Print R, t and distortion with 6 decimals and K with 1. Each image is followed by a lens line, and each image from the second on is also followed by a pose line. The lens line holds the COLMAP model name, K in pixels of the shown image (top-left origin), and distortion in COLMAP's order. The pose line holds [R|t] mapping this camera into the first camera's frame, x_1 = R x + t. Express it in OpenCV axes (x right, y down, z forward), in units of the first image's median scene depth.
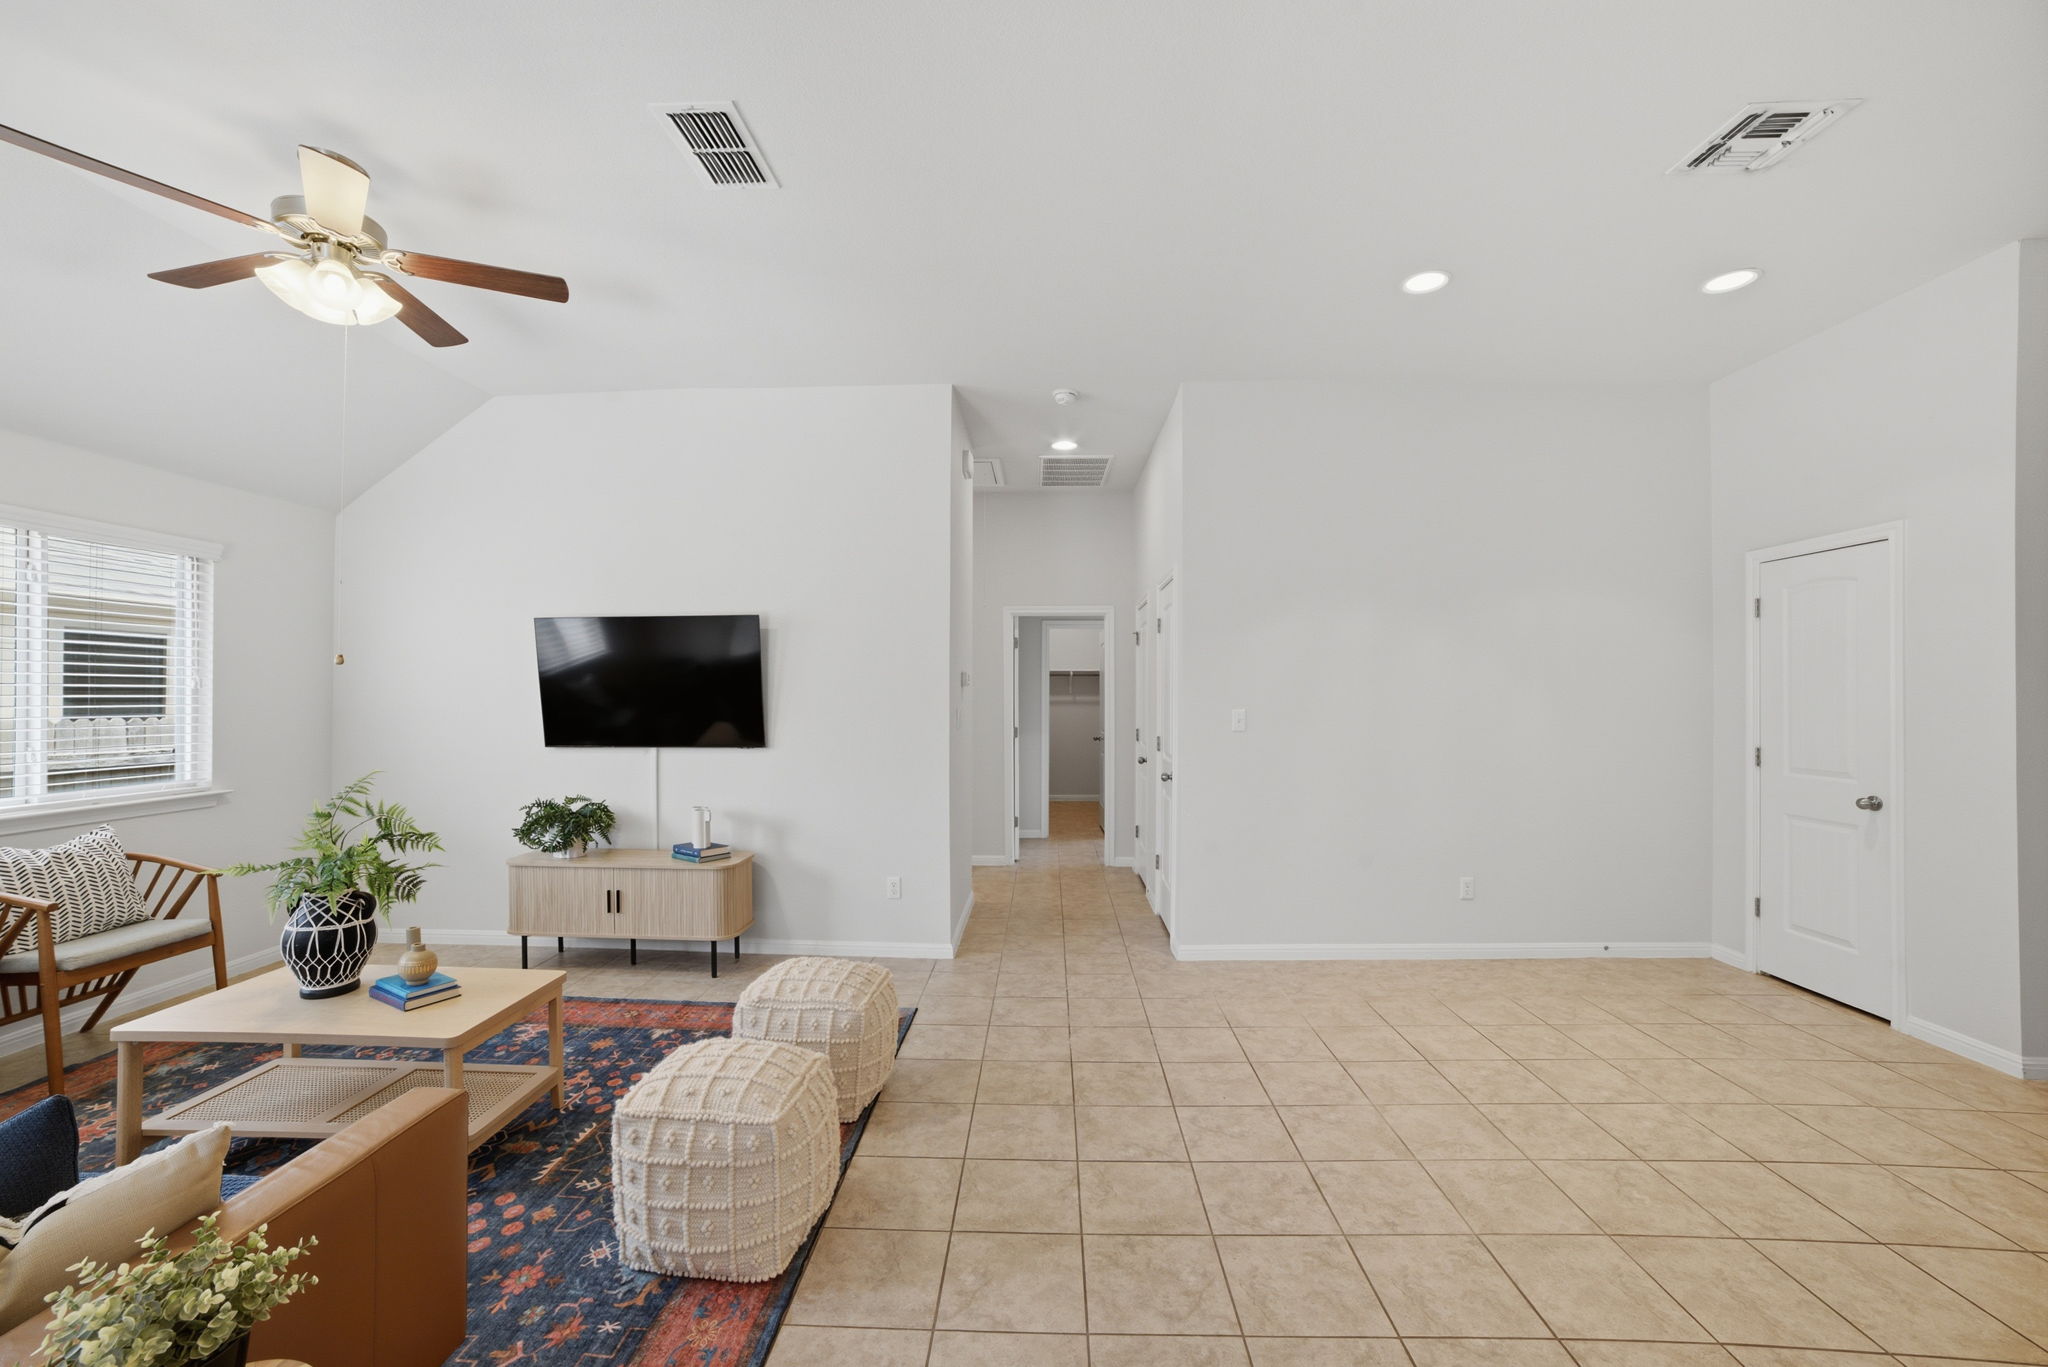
lens RADIAL K [[824.7, 0, 1020.0], [0, 824.7, 690.2], [0, 0, 1]] dist [-0.082967, 0.034441]
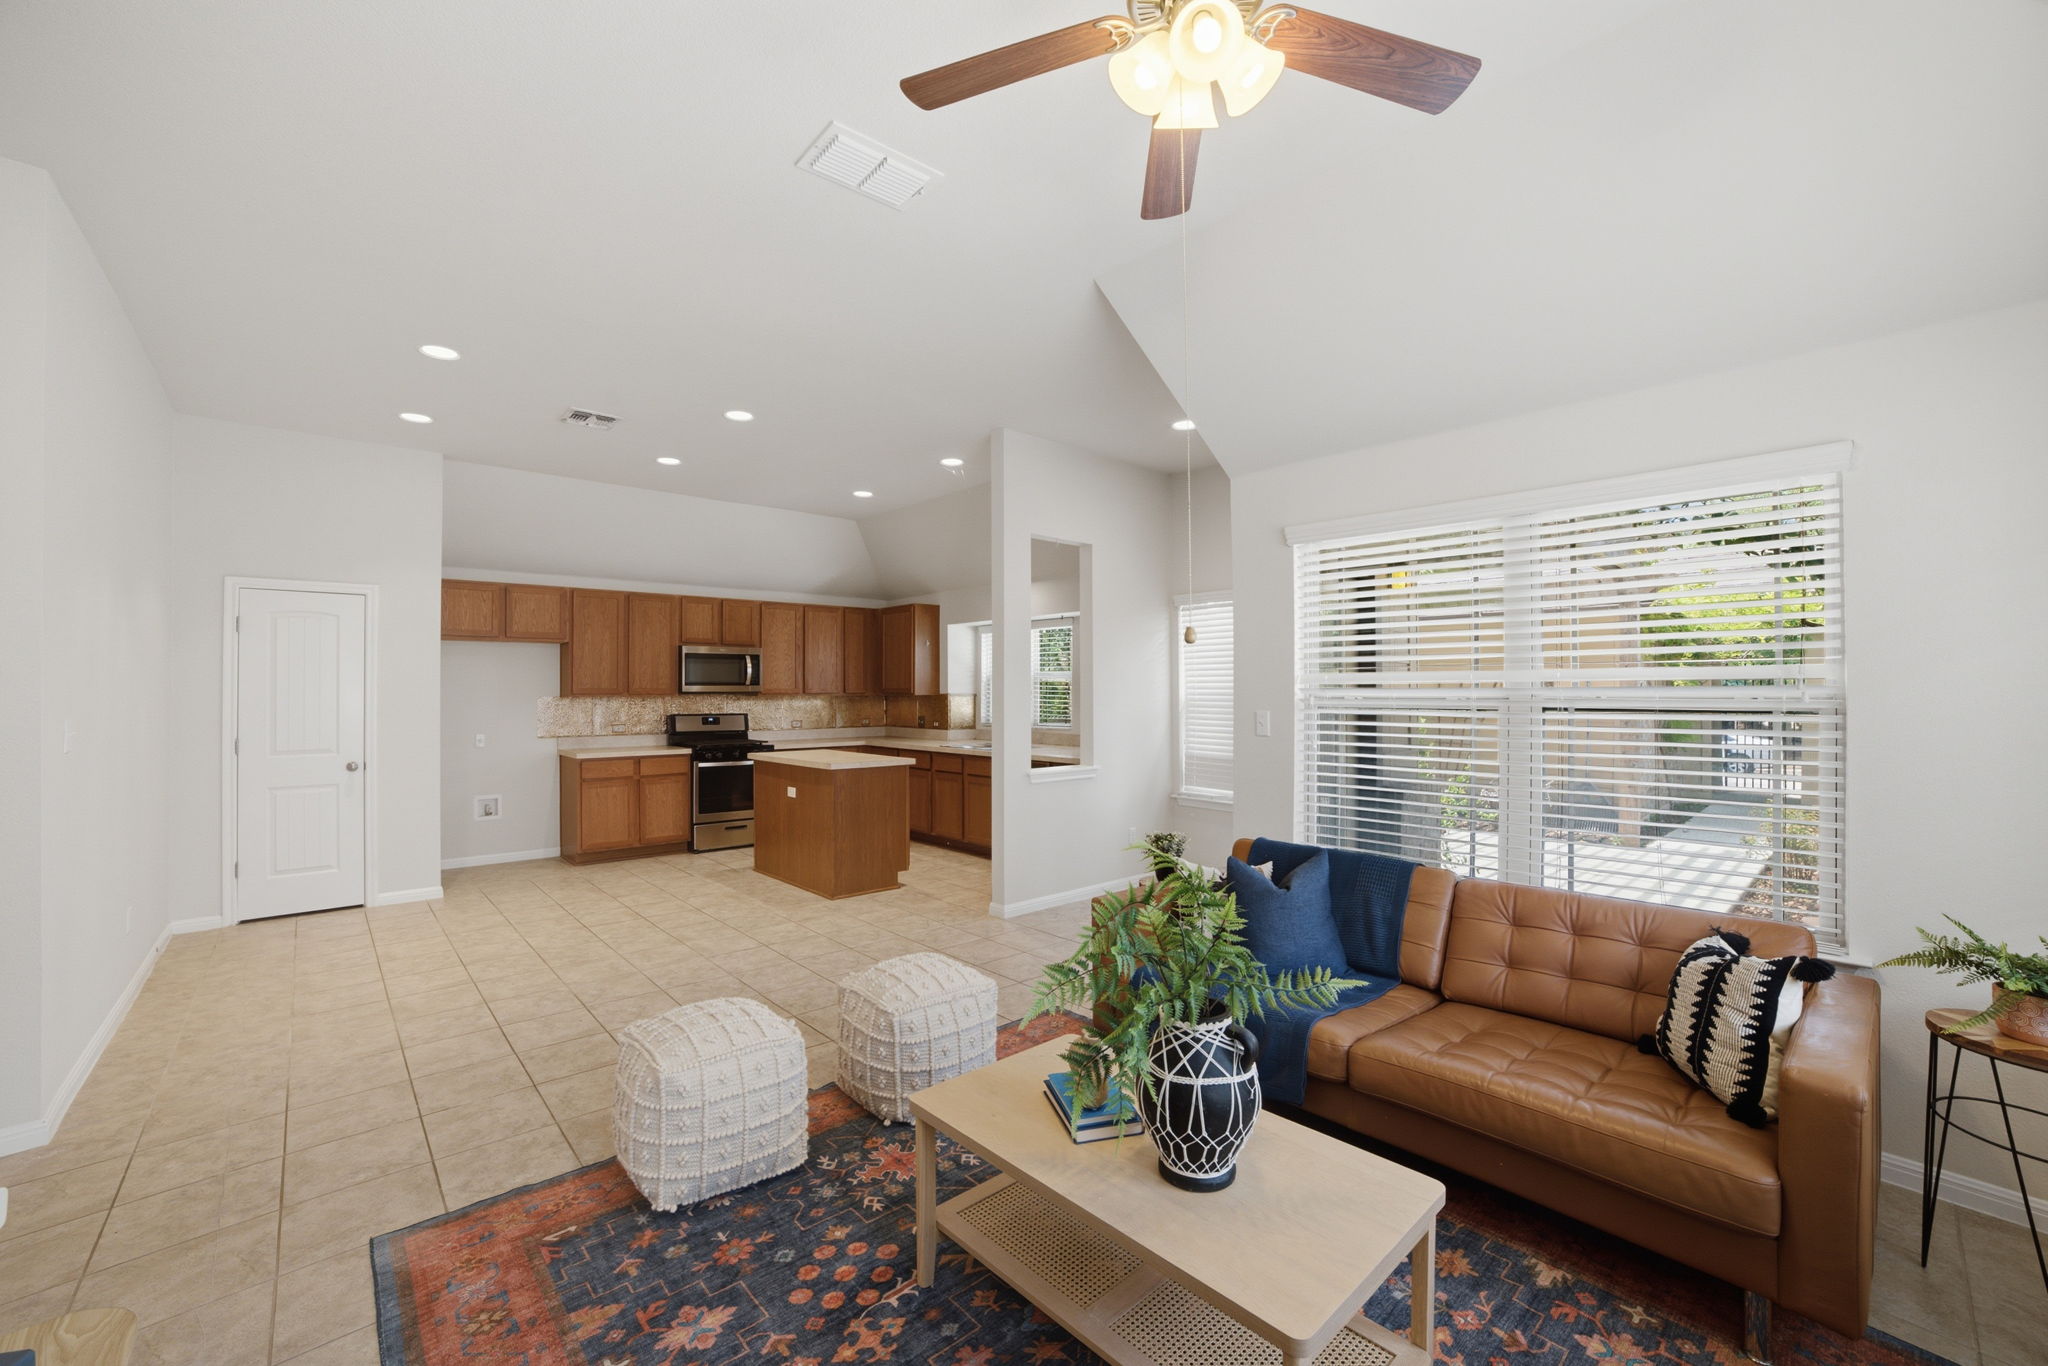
lens RADIAL K [[824.7, 0, 1020.0], [0, 824.7, 689.7], [0, 0, 1]] dist [-0.082967, 0.034441]
pose [[-0.695985, 0.004400, 0.718042, -0.968276], [-0.000494, 0.999978, -0.006606, 0.004429], [-0.718056, -0.004952, -0.695968, 1.208041]]
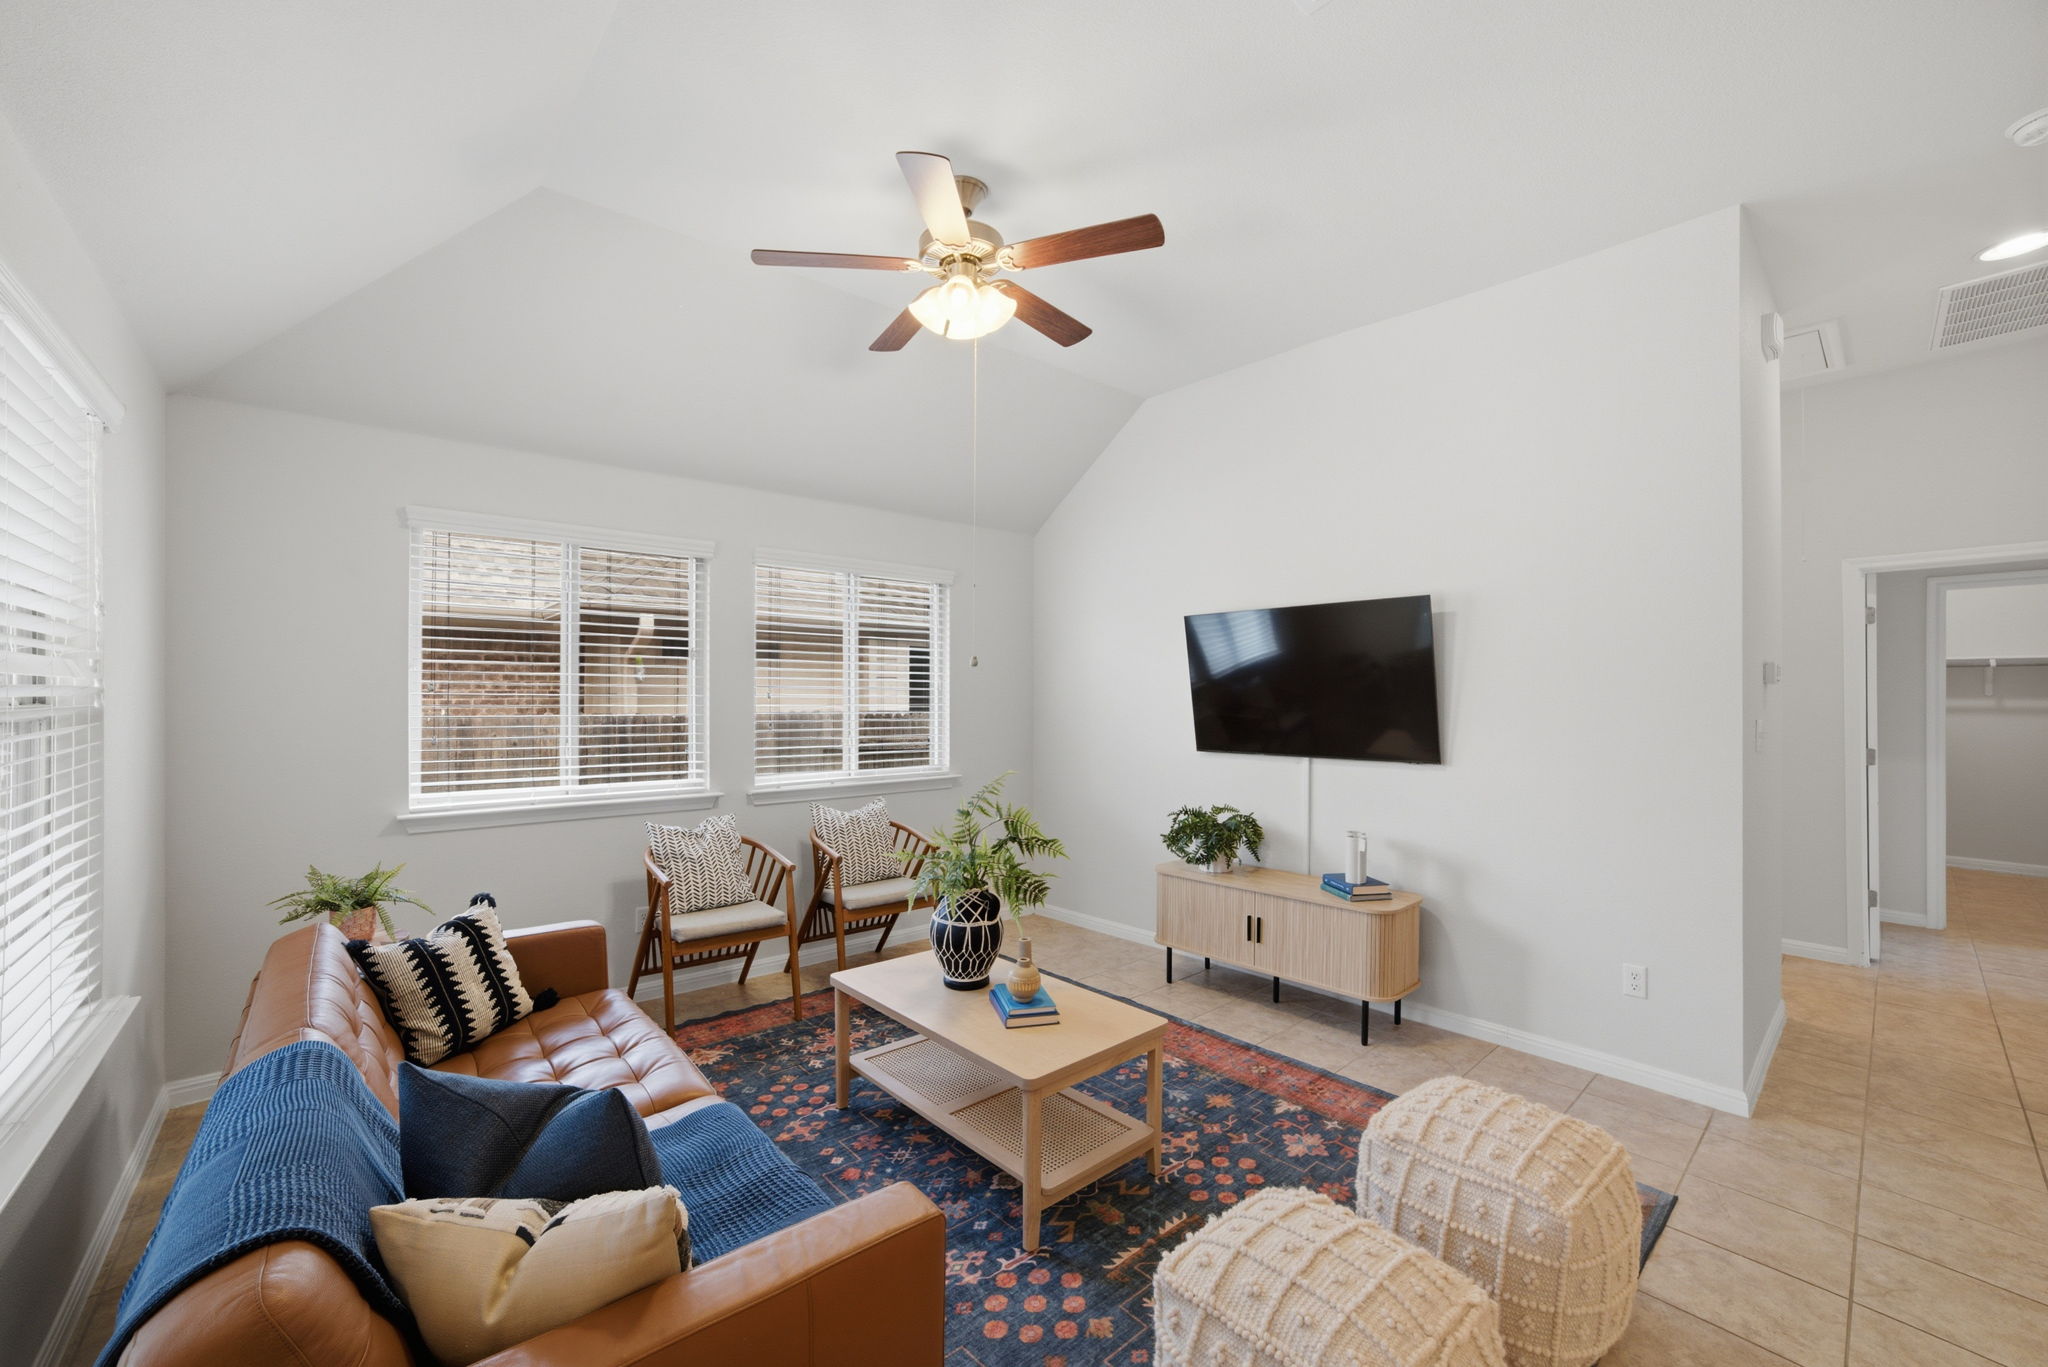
lens RADIAL K [[819.4, 0, 1019.0], [0, 819.4, 689.4], [0, 0, 1]] dist [-0.081823, 0.034401]
pose [[0.686533, -0.003488, -0.727090, -0.040897], [0.001641, 0.999993, -0.003247, -0.000053], [0.727097, 0.001036, 0.686534, 0.247691]]
